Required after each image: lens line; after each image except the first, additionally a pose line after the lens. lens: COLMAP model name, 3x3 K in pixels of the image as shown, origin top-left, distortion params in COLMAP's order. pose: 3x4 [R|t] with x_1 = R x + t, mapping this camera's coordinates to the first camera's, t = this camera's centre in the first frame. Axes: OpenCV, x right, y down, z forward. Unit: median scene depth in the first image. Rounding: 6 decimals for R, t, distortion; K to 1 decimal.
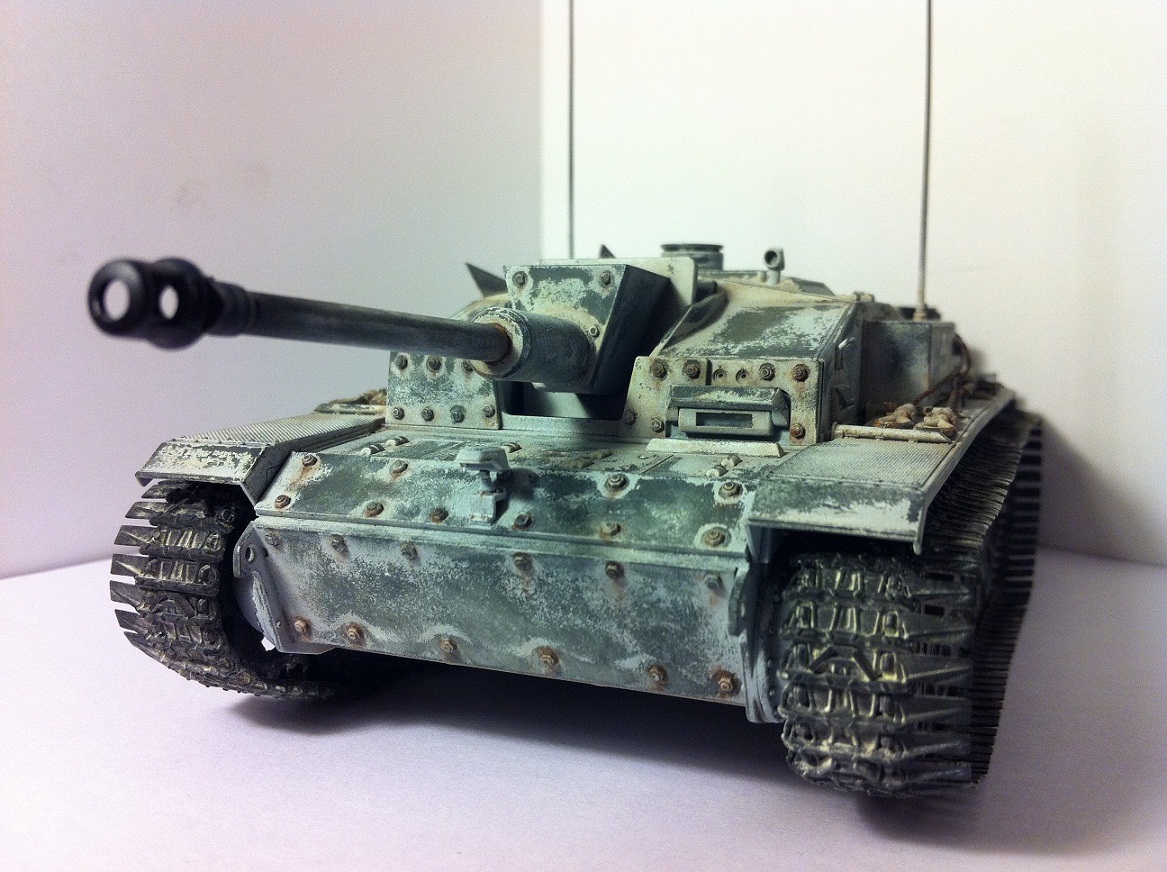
lens RADIAL K [[1094.7, 0, 581.7], [0, 1094.7, 433.2], [0, 0, 1]] dist [0.082722, 0.000000]
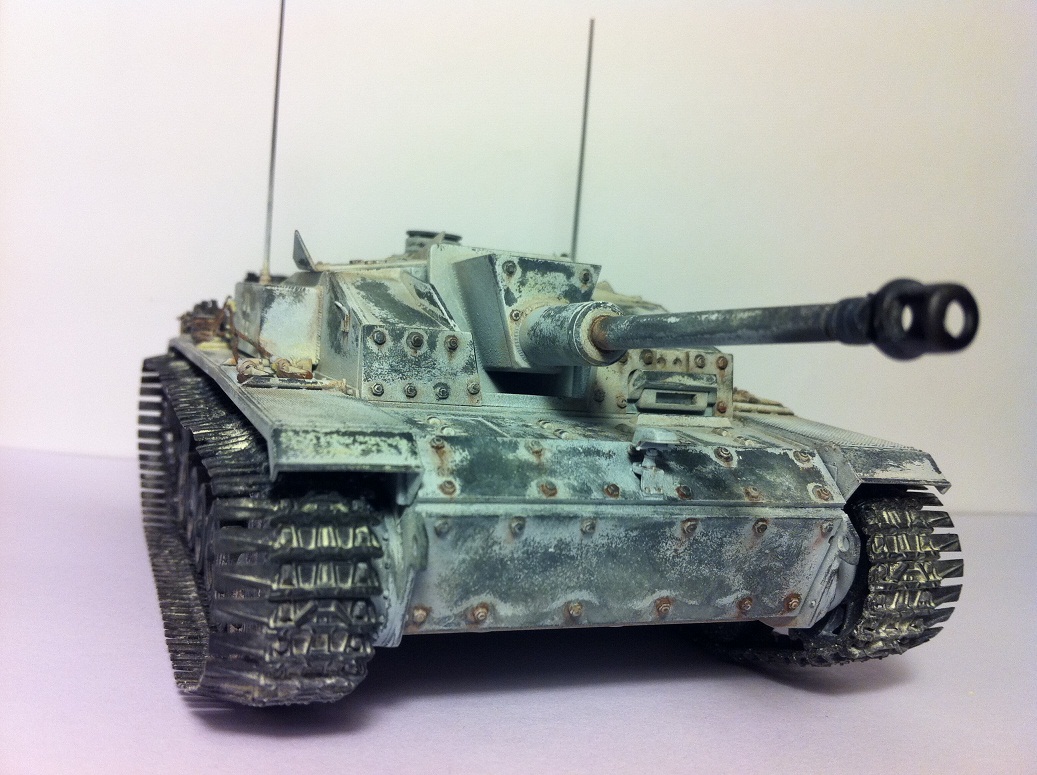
lens RADIAL K [[972.8, 0, 516.2], [0, 972.8, 384.6], [0, 0, 1]] dist [0.082722, 0.000000]
pose [[0.717411, 0.004493, 0.696635, -0.793037], [-0.008071, 0.999966, 0.001861, -0.029251], [-0.696603, -0.006958, 0.717423, 0.331571]]
